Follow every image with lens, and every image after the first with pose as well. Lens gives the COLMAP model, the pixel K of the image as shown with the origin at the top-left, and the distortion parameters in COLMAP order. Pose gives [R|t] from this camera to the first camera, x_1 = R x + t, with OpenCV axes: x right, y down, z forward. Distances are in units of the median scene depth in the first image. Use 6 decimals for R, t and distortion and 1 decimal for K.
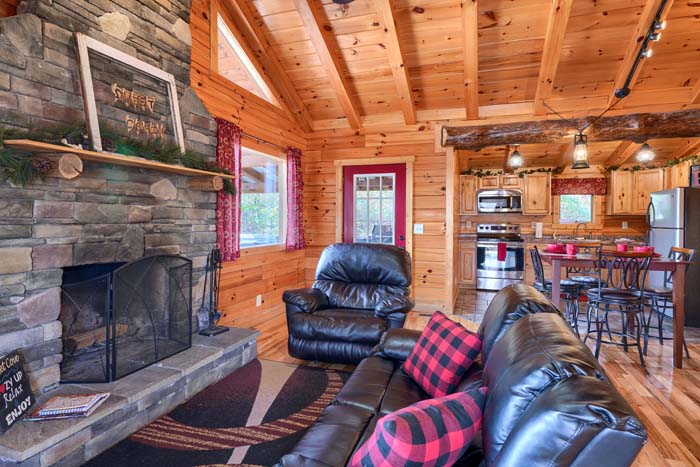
lens RADIAL K [[345.6, 0, 397.1], [0, 345.6, 220.1], [0, 0, 1]] dist [0.001247, -0.001549]
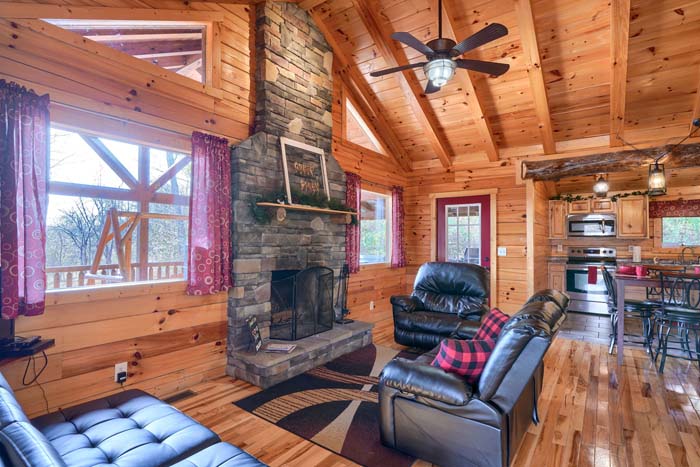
lens RADIAL K [[361.5, 0, 401.3], [0, 361.5, 228.6], [0, 0, 1]] dist [-0.004164, 0.005341]
pose [[0.963468, -0.009478, -0.267655, 0.088500], [-0.001089, 0.999227, -0.039306, -0.003784], [0.267820, 0.038162, 0.962713, -0.344447]]
